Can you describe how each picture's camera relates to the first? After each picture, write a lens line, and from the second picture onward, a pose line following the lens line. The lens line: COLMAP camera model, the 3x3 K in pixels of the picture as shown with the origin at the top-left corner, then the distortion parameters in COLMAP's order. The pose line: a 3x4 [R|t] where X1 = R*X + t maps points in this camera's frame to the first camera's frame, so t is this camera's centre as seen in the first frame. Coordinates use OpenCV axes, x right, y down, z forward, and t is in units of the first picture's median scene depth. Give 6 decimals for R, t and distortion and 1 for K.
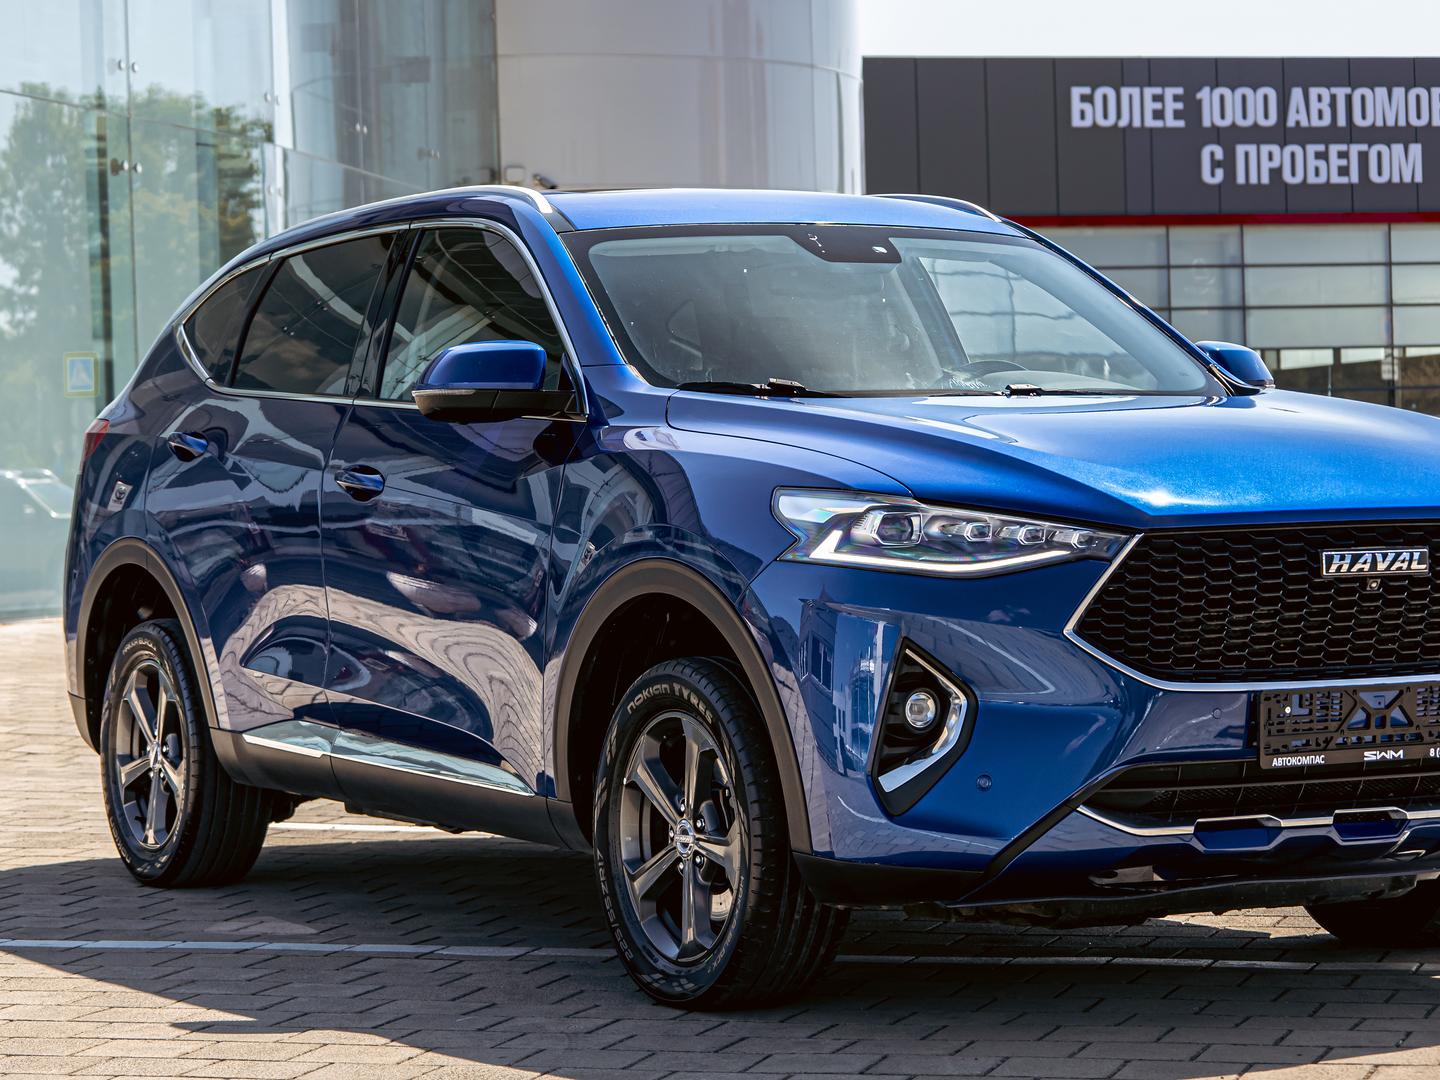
lens RADIAL K [[3635.7, 0, 720.0], [0, 3635.7, 540.0], [0, 0, 1]] dist [0.047917, -0.255150]
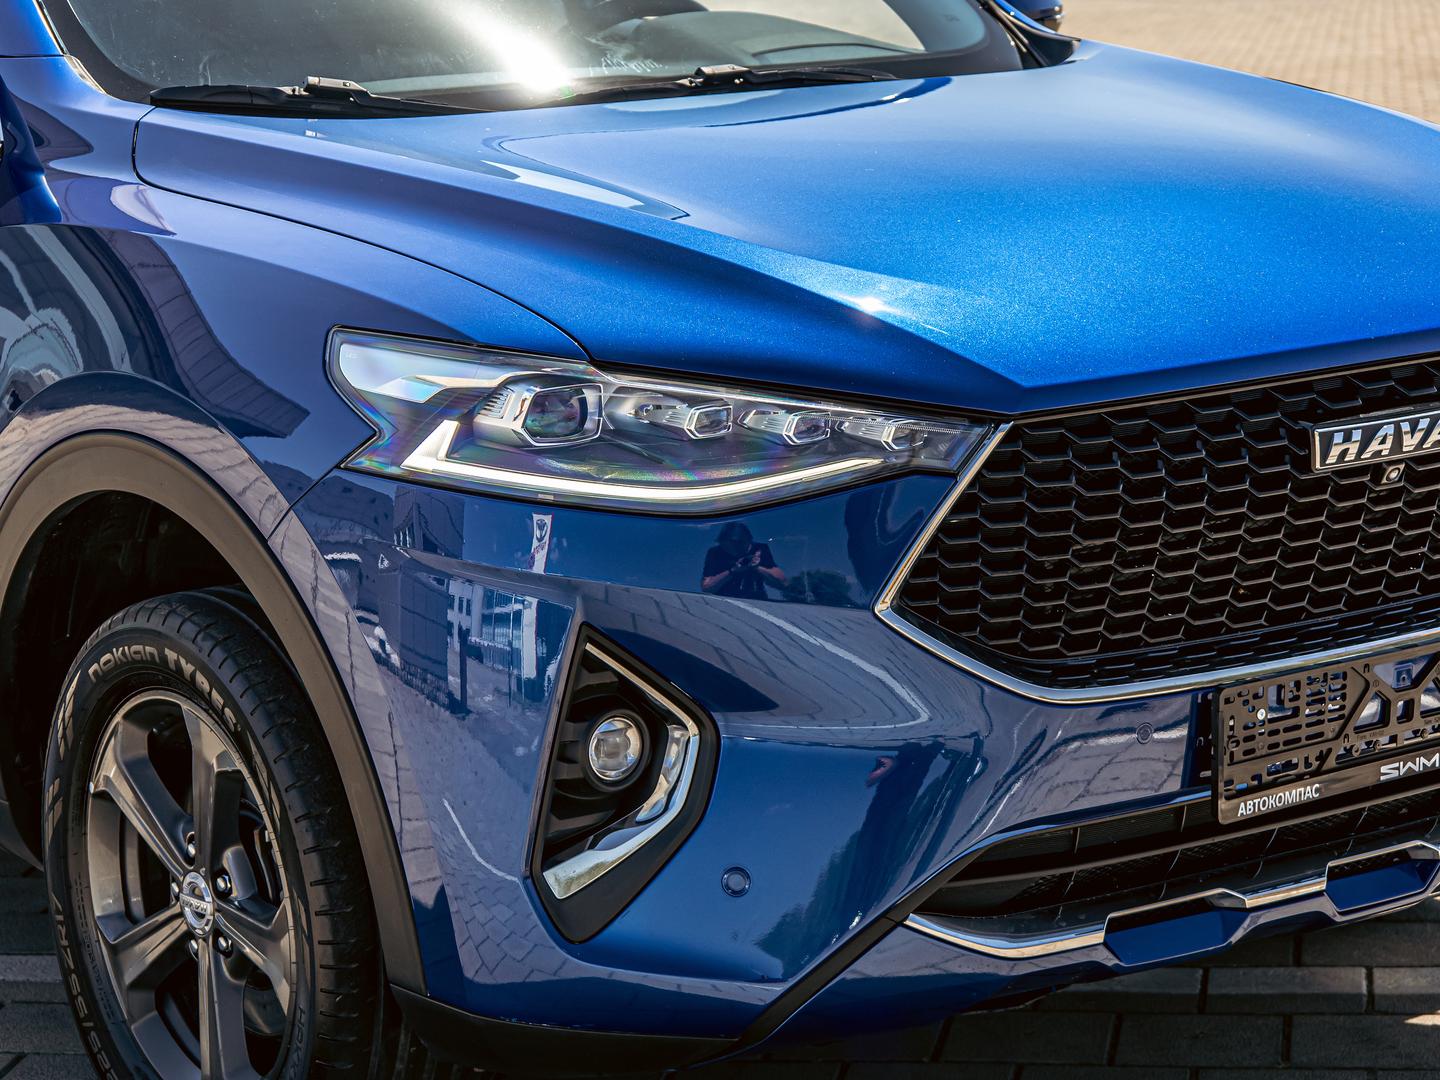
lens RADIAL K [[3635.7, 0, 720.0], [0, 3635.7, 540.0], [0, 0, 1]] dist [0.047917, -0.255150]
pose [[0.991274, -0.044110, 0.124219, 0.003683], [0.025119, 0.988293, 0.150486, -0.066329], [-0.129402, -0.146053, 0.980777, 0.454906]]
